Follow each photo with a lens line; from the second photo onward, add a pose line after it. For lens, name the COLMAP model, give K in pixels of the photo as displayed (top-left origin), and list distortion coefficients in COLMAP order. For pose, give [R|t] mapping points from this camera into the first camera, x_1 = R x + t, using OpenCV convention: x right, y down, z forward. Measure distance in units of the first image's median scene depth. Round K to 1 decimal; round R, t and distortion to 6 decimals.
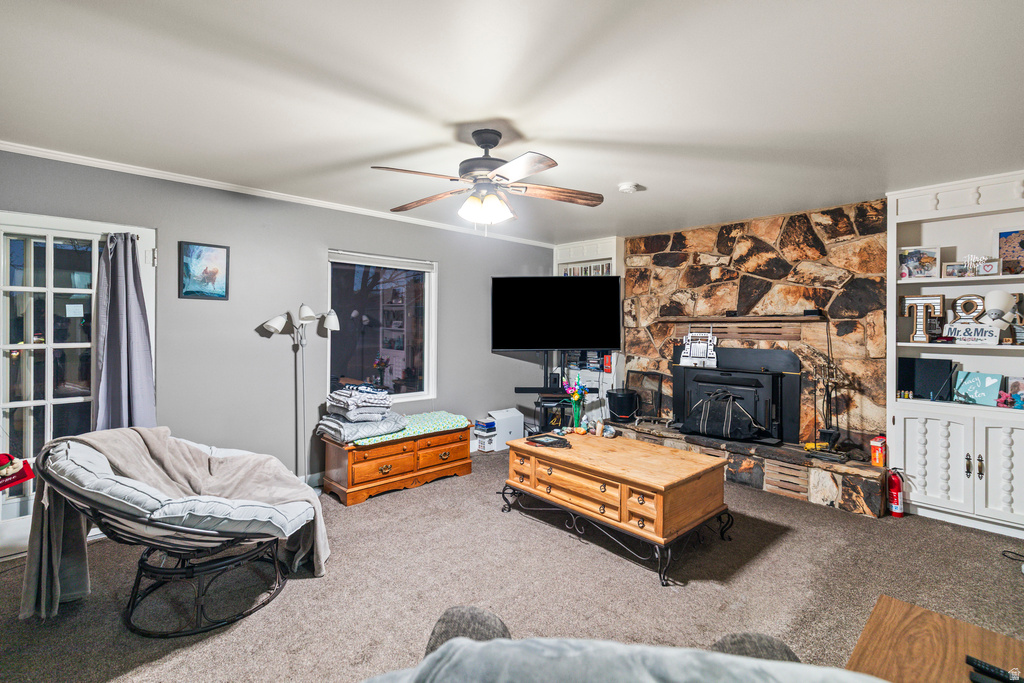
lens RADIAL K [[465.5, 0, 523.0], [0, 465.5, 321.2], [0, 0, 1]] dist [0.009938, -0.002121]
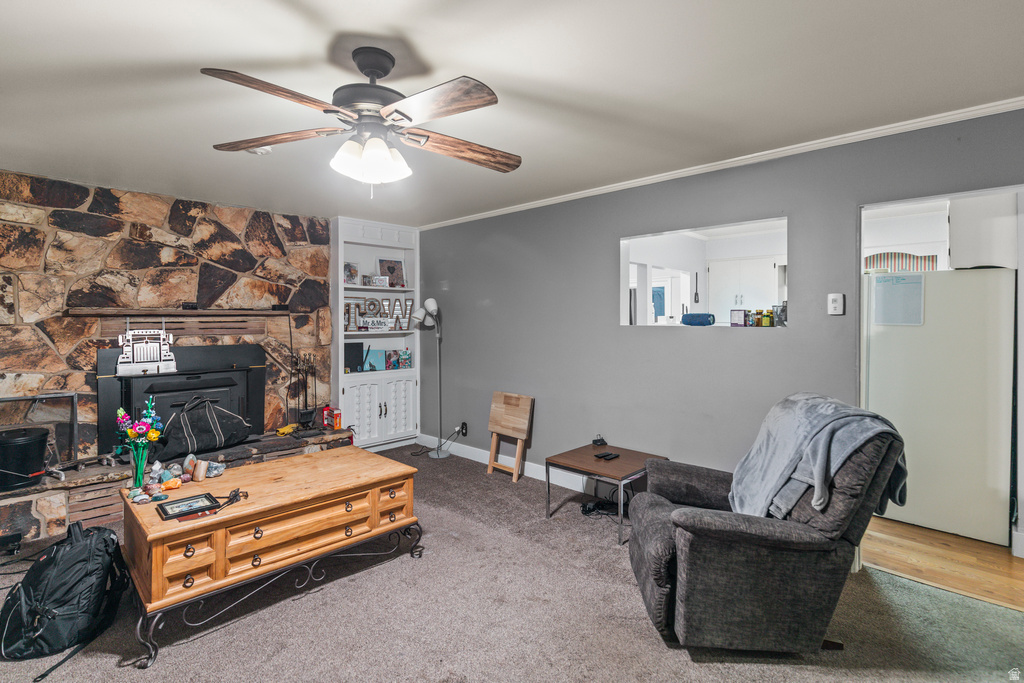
lens RADIAL K [[490.2, 0, 510.0], [0, 490.2, 315.7], [0, 0, 1]] dist [-0.000119, -0.000024]
pose [[-0.027942, 0.001462, 0.999608, -0.513752], [-0.006093, 0.999980, -0.001633, -0.000484], [-0.999591, -0.006136, -0.027932, 0.493473]]
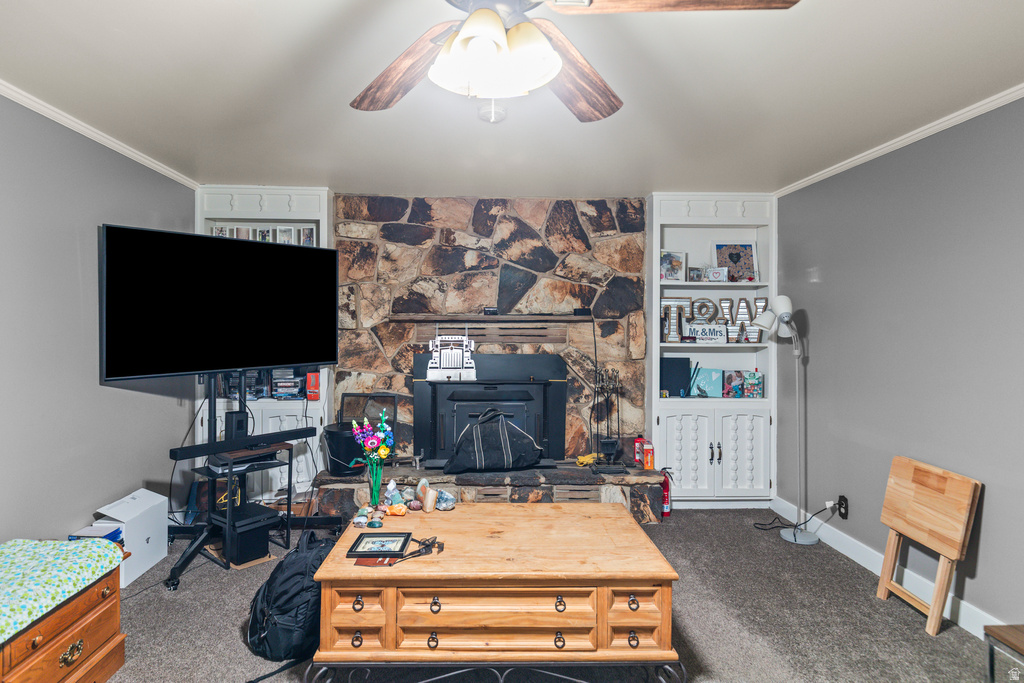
lens RADIAL K [[549.7, 0, 497.0], [0, 549.7, 324.8], [0, 0, 1]] dist [0.005246, -0.002593]
pose [[0.668280, -0.001753, 0.743908, -0.272744], [-0.007854, 0.999925, 0.009412, -0.002009], [-0.743869, -0.012132, 0.668216, 0.406285]]
